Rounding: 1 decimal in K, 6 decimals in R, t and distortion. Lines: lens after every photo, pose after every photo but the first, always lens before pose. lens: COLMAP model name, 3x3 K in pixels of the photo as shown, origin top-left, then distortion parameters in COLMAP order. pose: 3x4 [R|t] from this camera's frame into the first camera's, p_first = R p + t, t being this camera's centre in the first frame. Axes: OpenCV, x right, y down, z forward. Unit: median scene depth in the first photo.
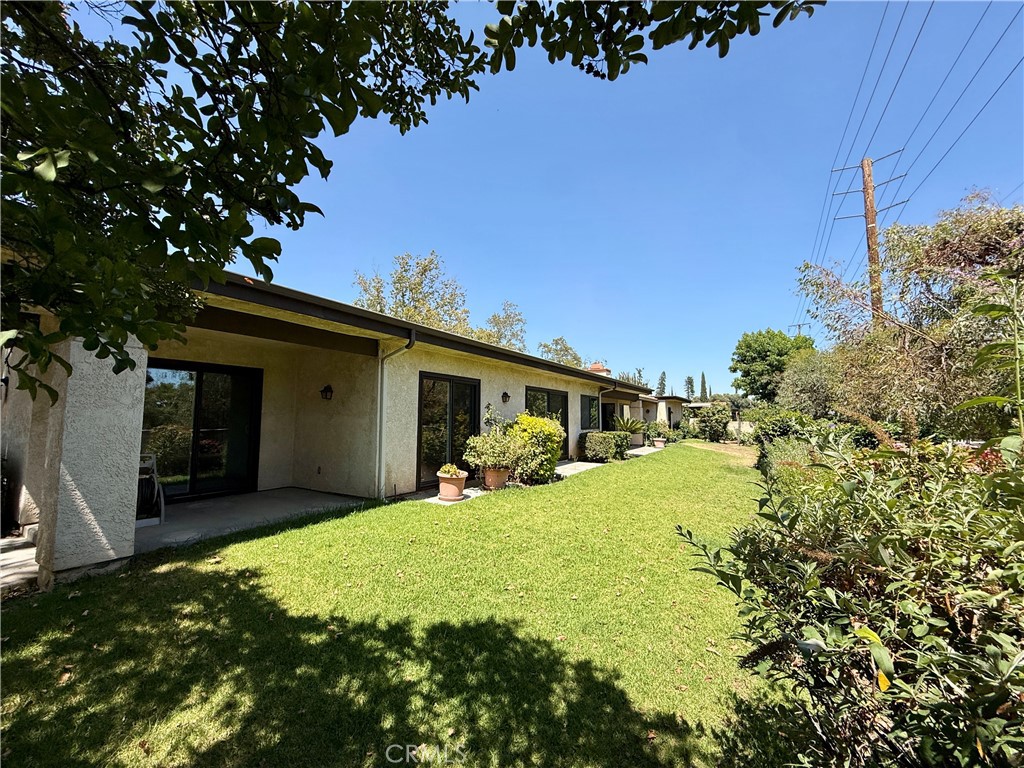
lens RADIAL K [[407.2, 0, 505.8], [0, 407.2, 385.6], [0, 0, 1]] dist [0.003345, 0.000381]
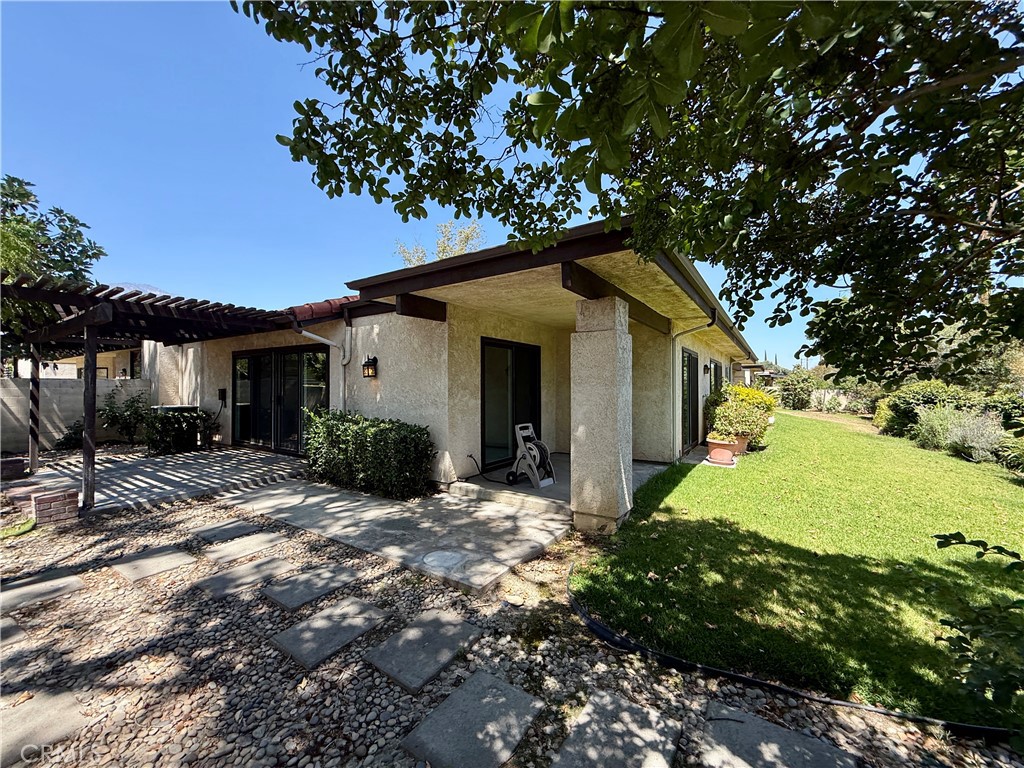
lens RADIAL K [[407.2, 0, 508.0], [0, 407.2, 384.7], [0, 0, 1]] dist [0.003345, 0.000381]
pose [[0.999876, -0.003824, -0.015252, -0.688752], [0.004980, 0.997057, 0.076499, -0.021543], [0.014915, -0.076566, 0.996953, -0.096885]]
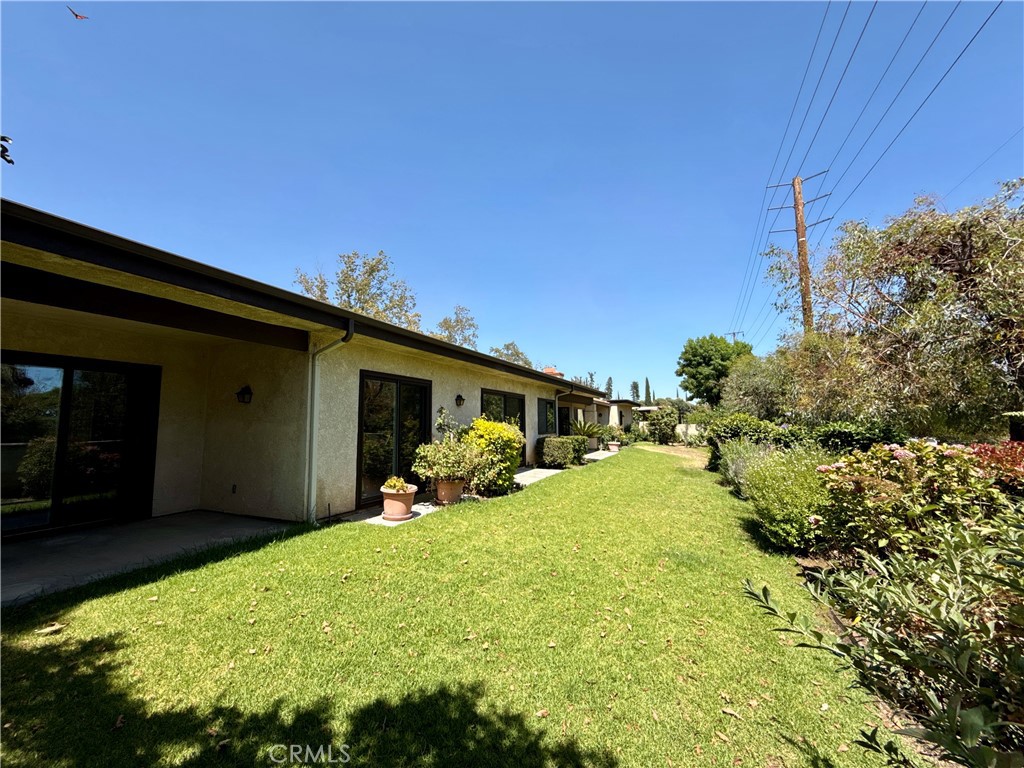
lens RADIAL K [[407.2, 0, 509.0], [0, 407.2, 385.0], [0, 0, 1]] dist [0.003345, 0.000381]
pose [[0.991997, -0.000070, 0.126260, -0.008980], [0.001892, 0.999896, -0.014310, 0.010129], [-0.126246, 0.014435, 0.991894, 0.109909]]
